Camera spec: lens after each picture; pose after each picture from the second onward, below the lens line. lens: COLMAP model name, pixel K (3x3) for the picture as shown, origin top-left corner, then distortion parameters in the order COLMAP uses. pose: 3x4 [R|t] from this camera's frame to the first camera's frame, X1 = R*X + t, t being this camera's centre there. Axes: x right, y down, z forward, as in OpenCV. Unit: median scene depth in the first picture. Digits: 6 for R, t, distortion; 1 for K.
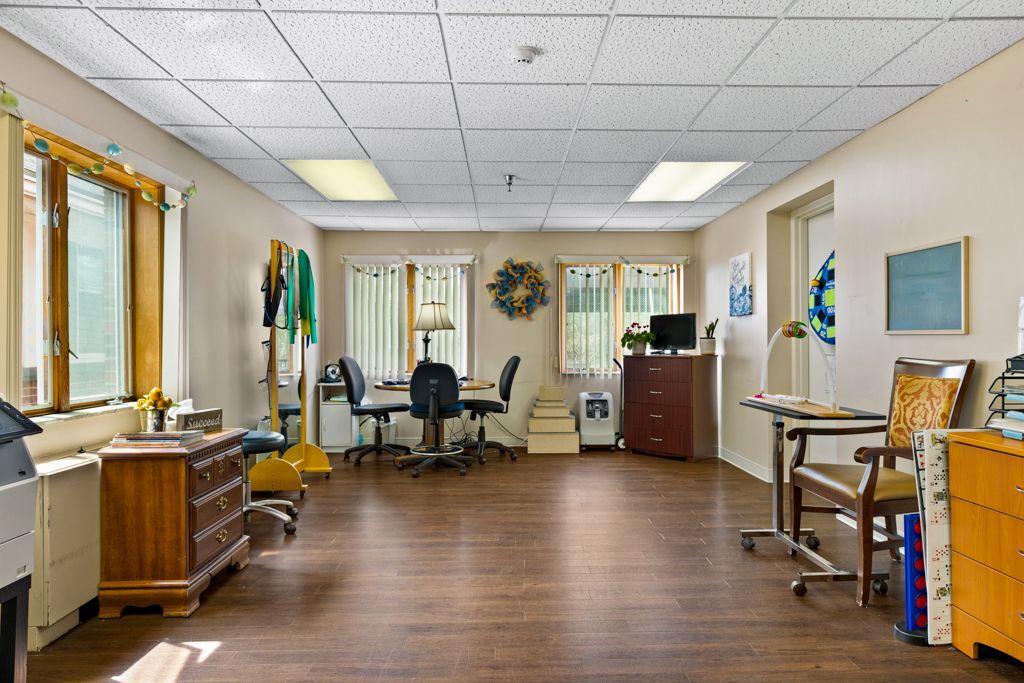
lens RADIAL K [[643.1, 0, 514.3], [0, 643.1, 343.1], [0, 0, 1]] dist [0.002351, -0.003654]
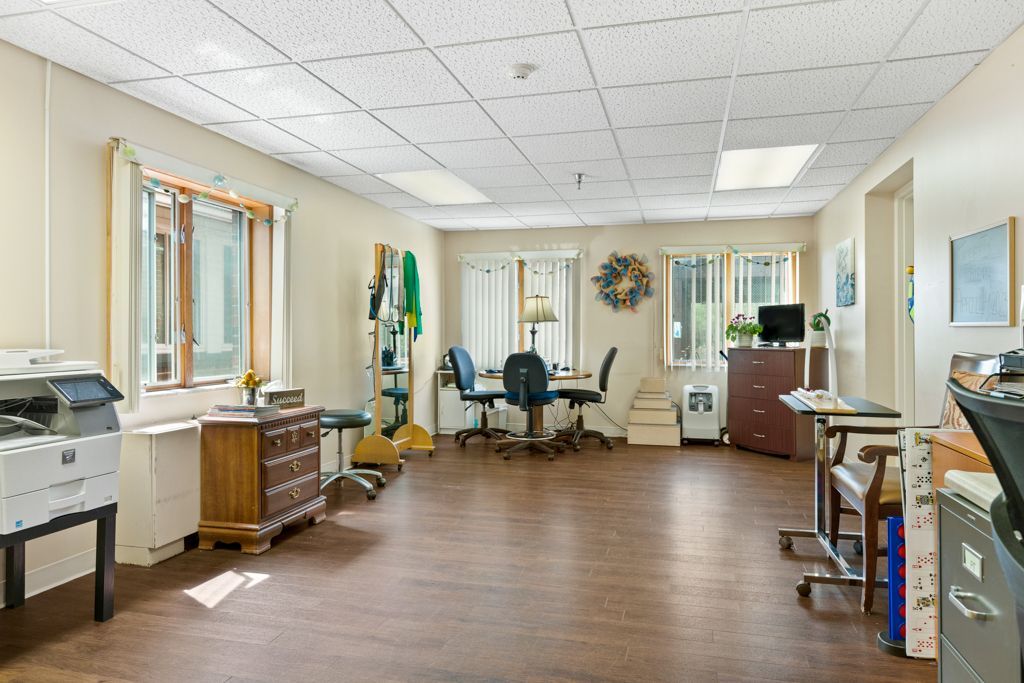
lens RADIAL K [[643.1, 0, 512.1], [0, 643.1, 336.3], [0, 0, 1]] dist [0.002351, -0.003654]
pose [[0.961118, 0.003712, -0.276113, 0.224333], [-0.002963, 0.999991, 0.003130, -0.000602], [0.276122, -0.002190, 0.961120, -0.041840]]
